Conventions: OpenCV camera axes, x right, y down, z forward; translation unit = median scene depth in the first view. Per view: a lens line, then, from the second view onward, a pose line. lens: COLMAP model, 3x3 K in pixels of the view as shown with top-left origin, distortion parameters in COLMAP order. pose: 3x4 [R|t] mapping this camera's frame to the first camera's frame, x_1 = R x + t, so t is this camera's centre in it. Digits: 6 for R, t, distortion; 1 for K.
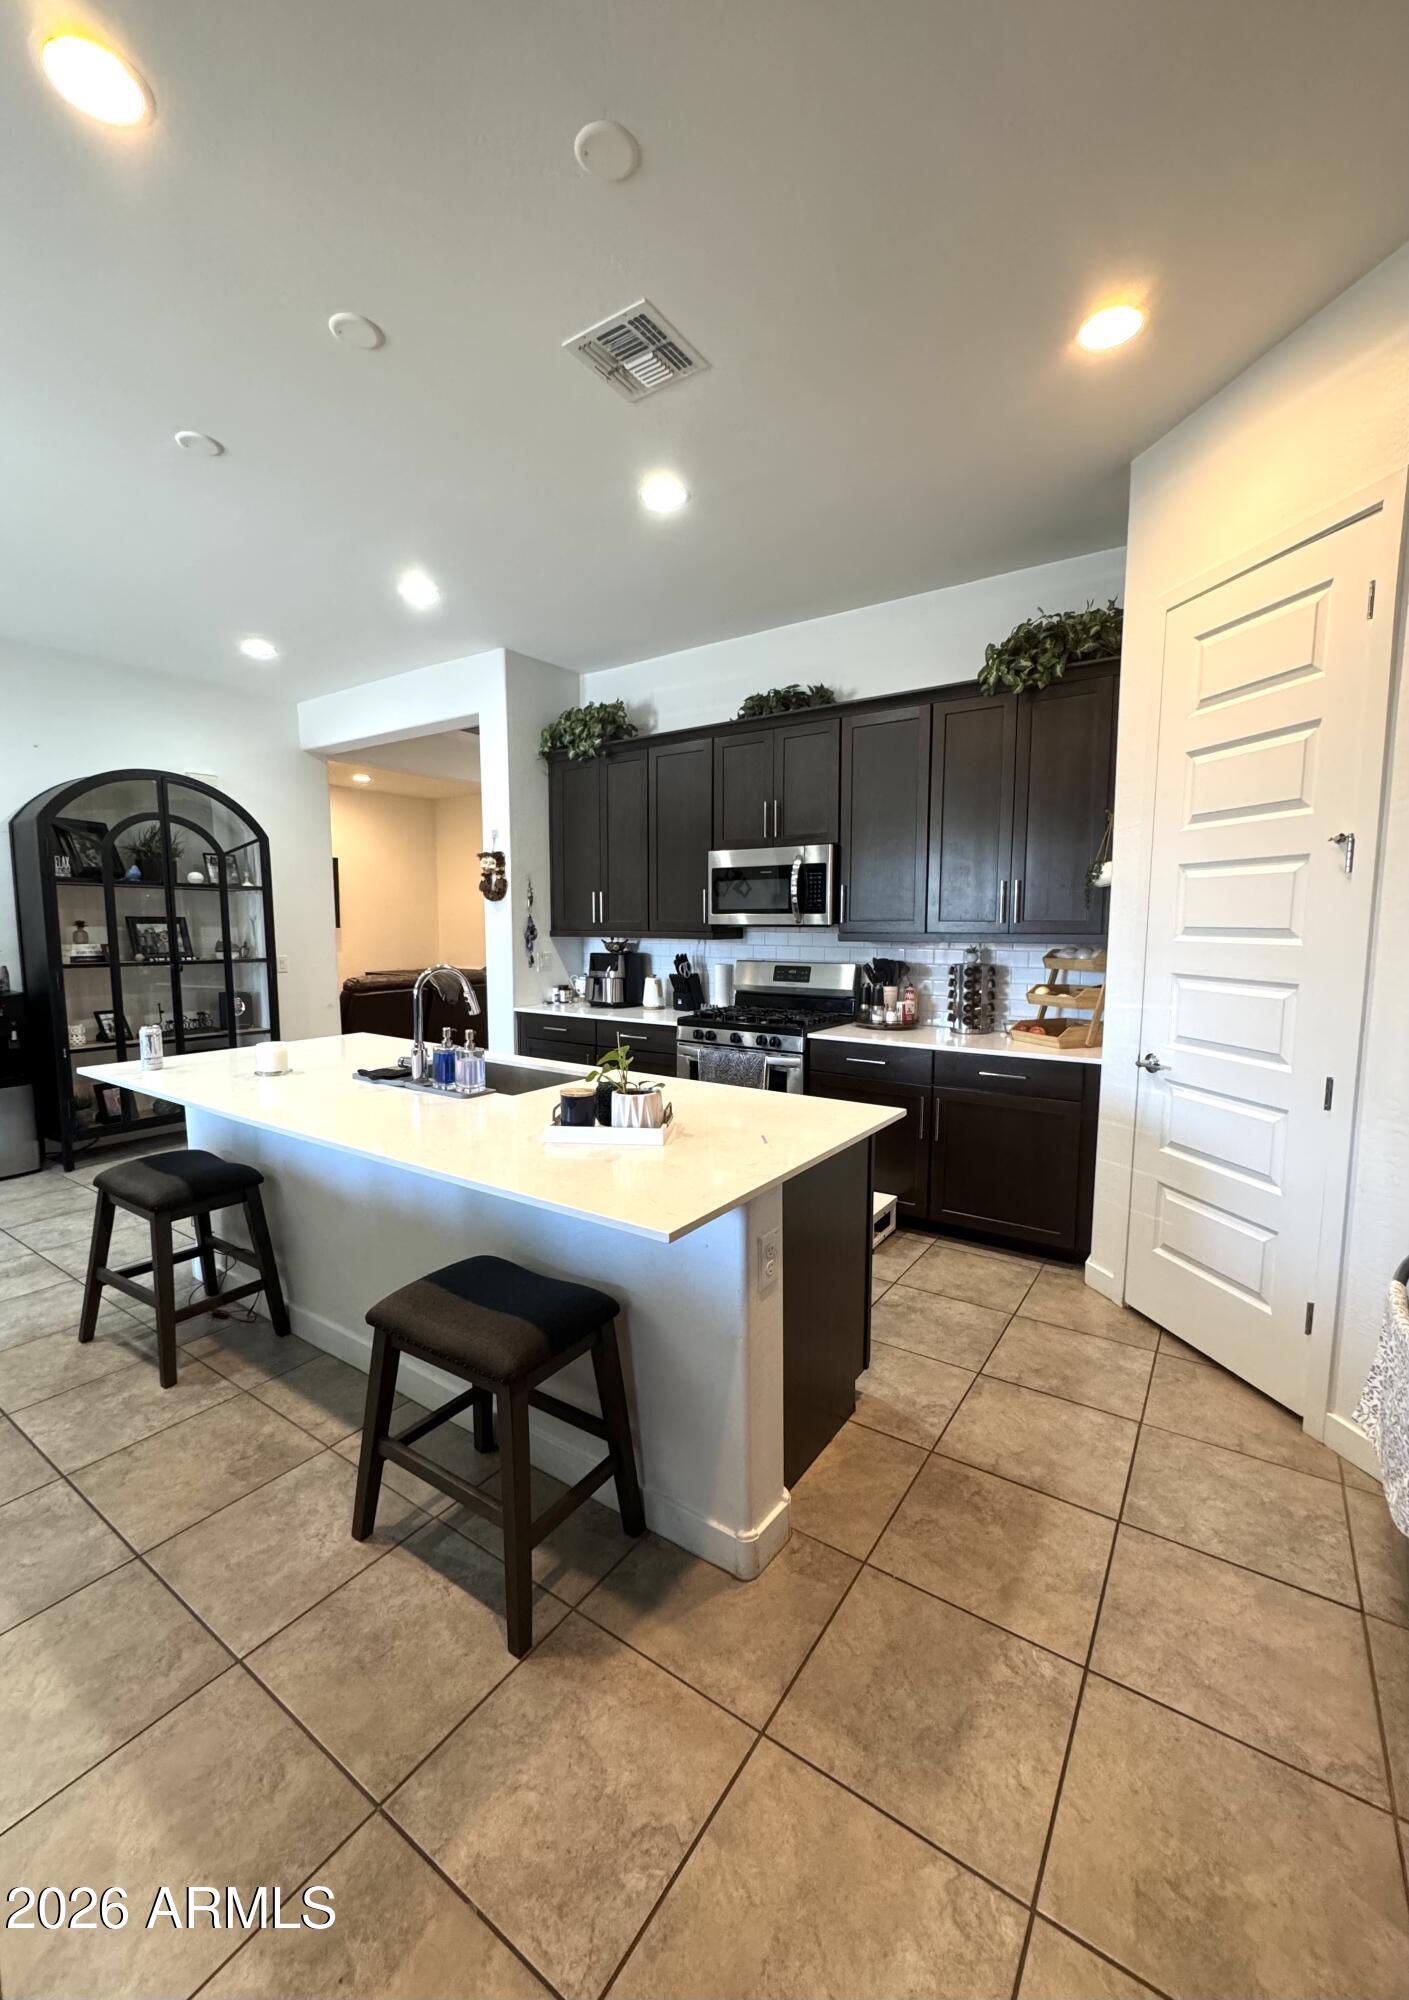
lens RADIAL K [[787.4, 0, 704.5], [0, 787.4, 1000.0], [0, 0, 1]] dist [0.001209, 0.000040]
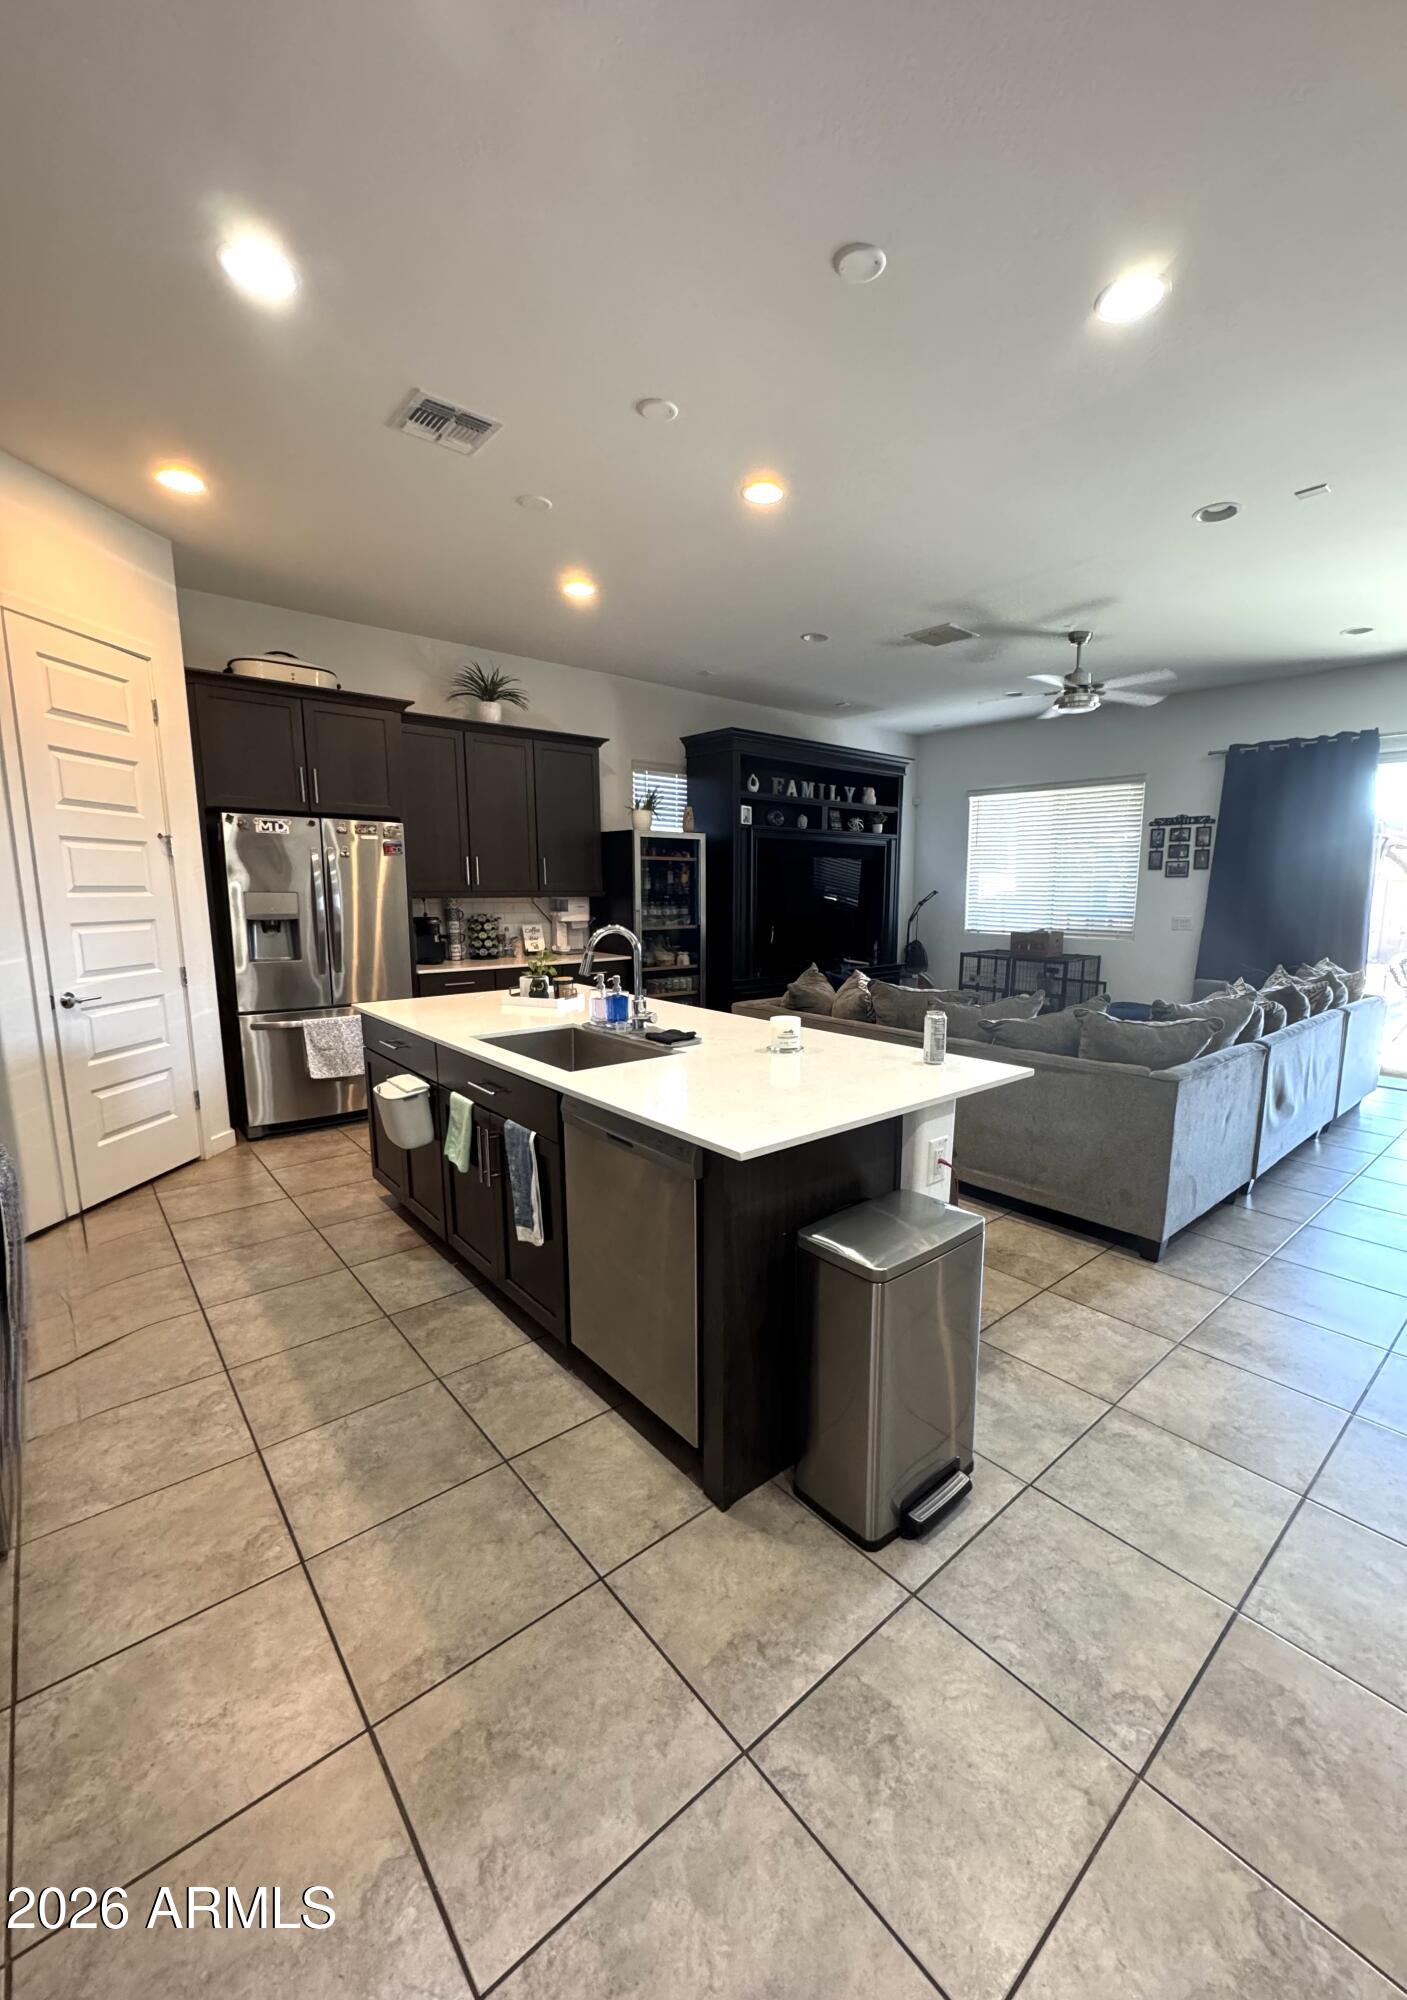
lens RADIAL K [[802.8, 0, 758.6], [0, 802.8, 1008.9], [0, 0, 1]] dist [0.001390, -0.000077]
pose [[-0.971584, -0.039928, 0.233305, -0.510799], [0.019591, 0.968722, 0.247373, -0.130664], [-0.235885, 0.244914, -0.940412, 1.312562]]
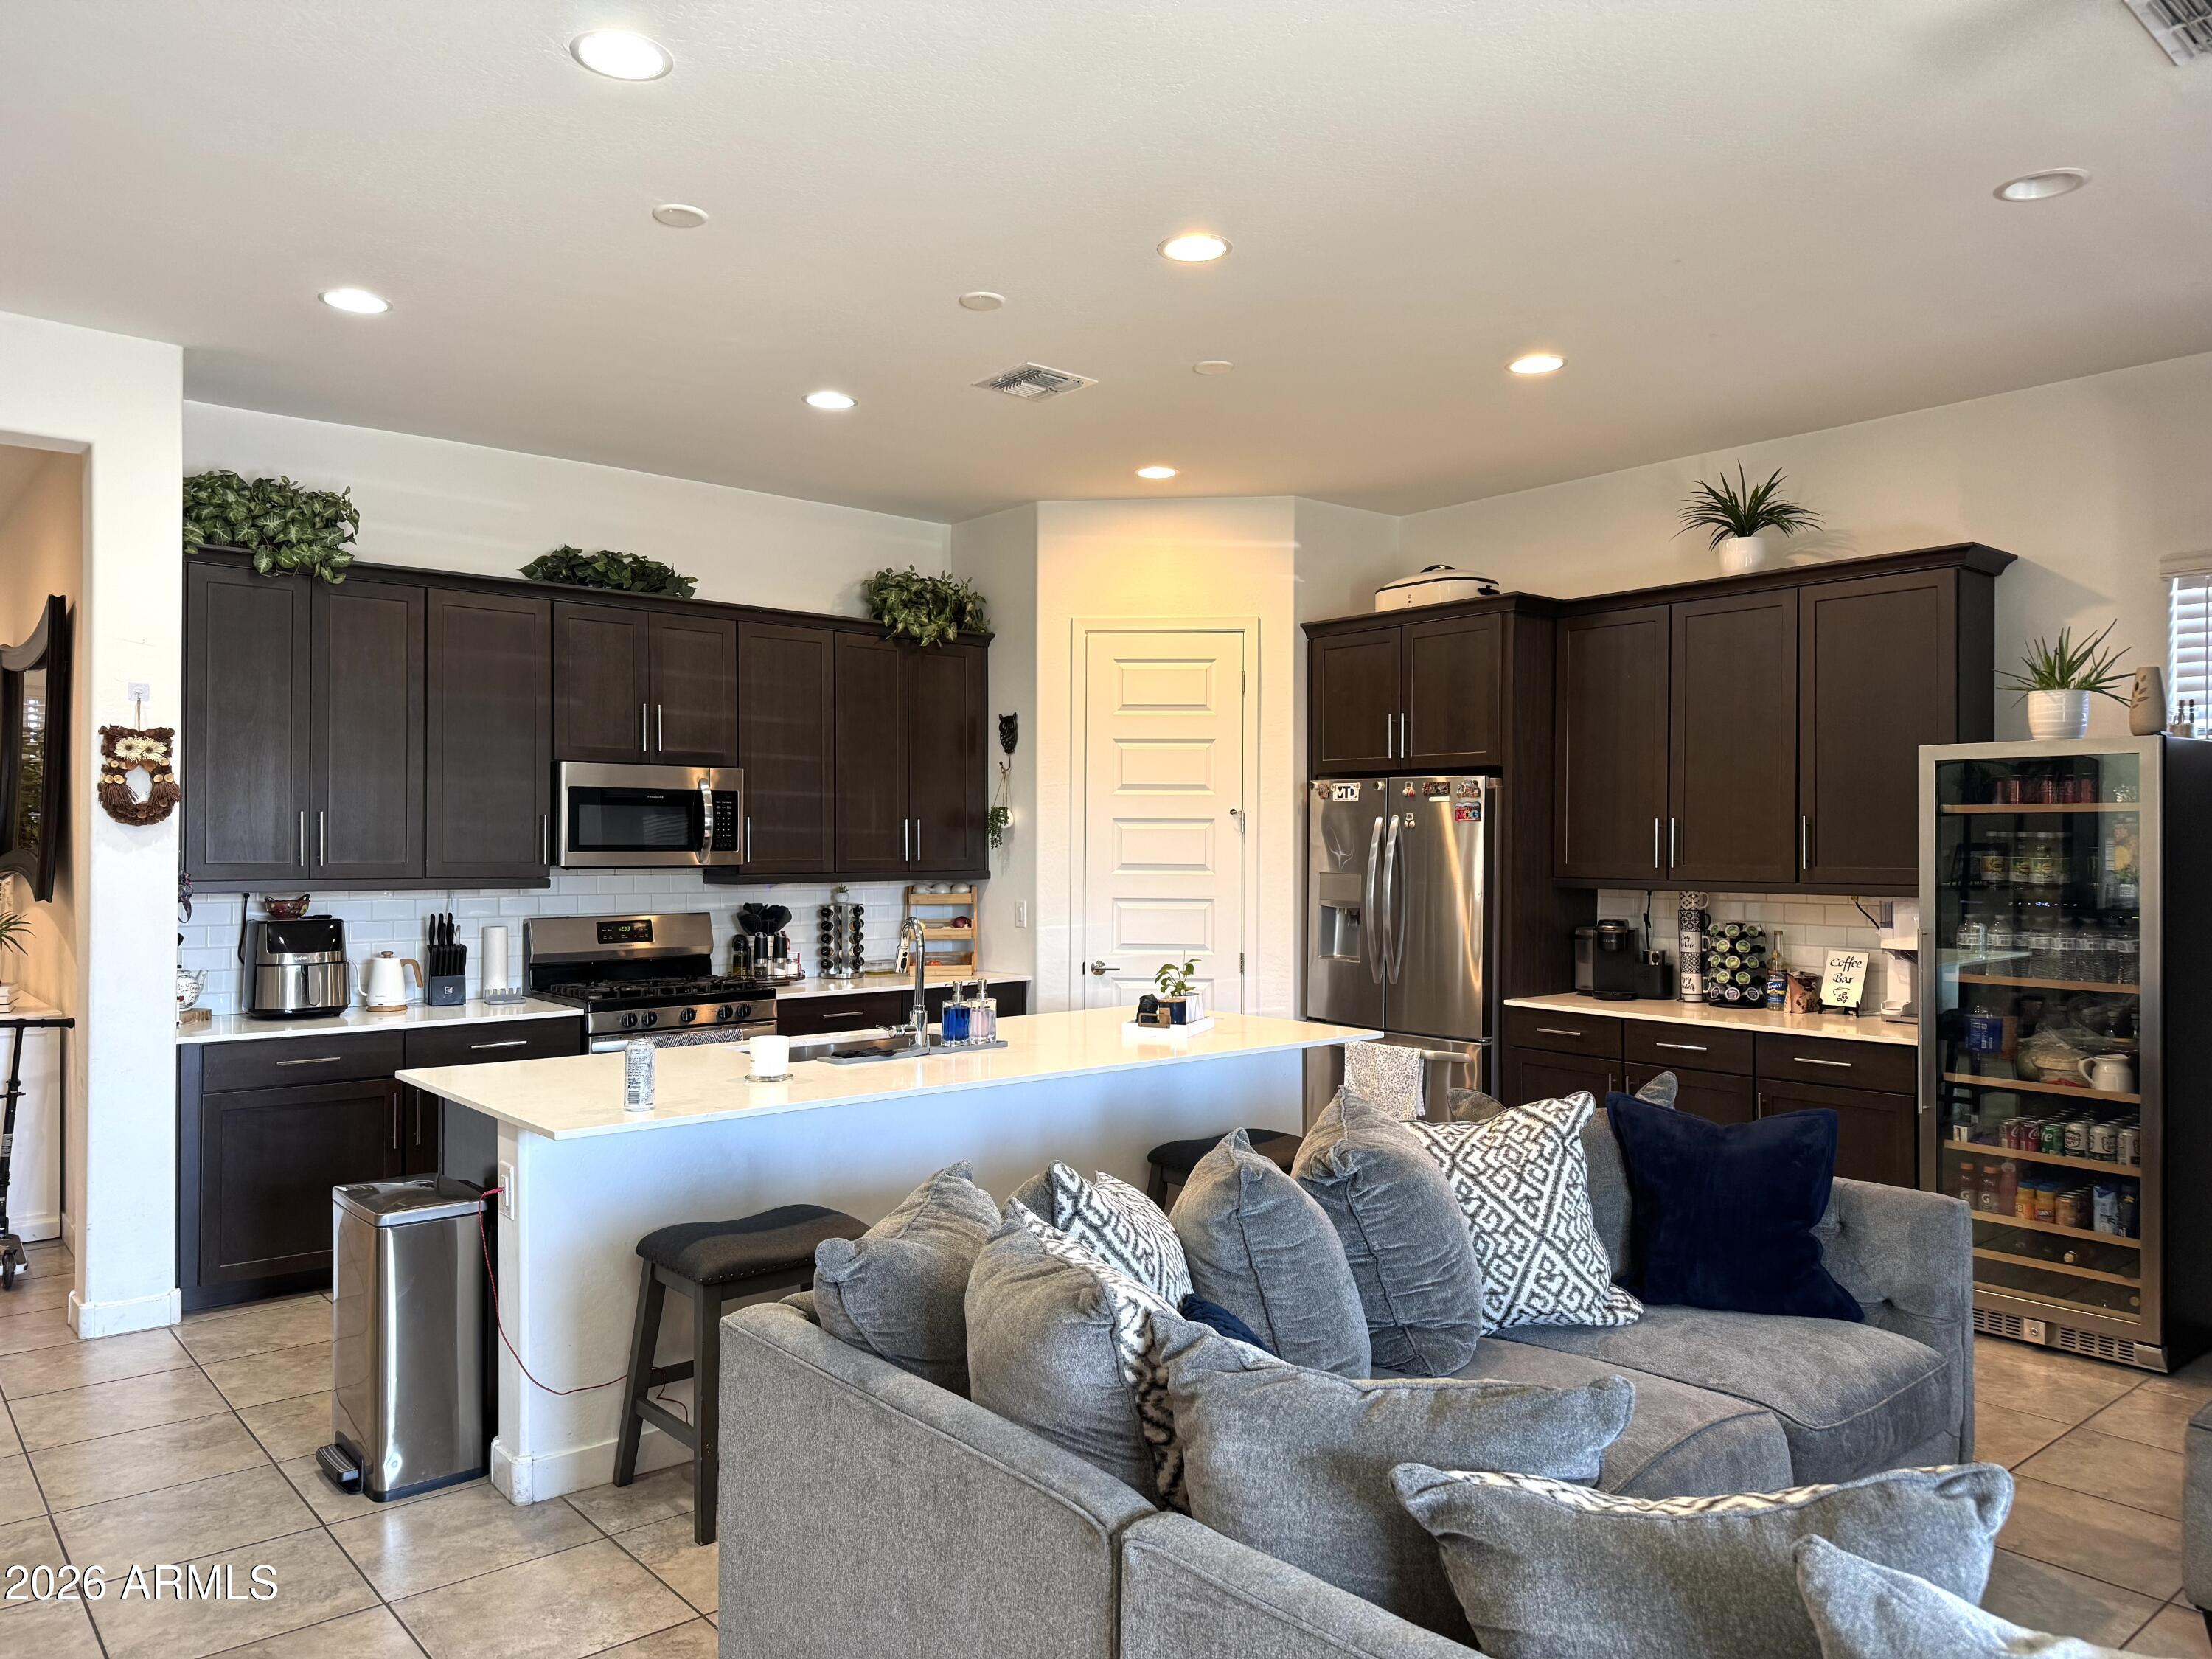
lens RADIAL K [[1541.3, 0, 1106.0], [0, 1541.3, 829.5], [0, 0, 1]] dist [0.067425, -0.061893]
pose [[0.263552, 0.006482, 0.964623, -1.294506], [0.092147, 0.995235, -0.031863, -0.045017], [-0.960234, 0.097285, 0.261699, 0.206935]]
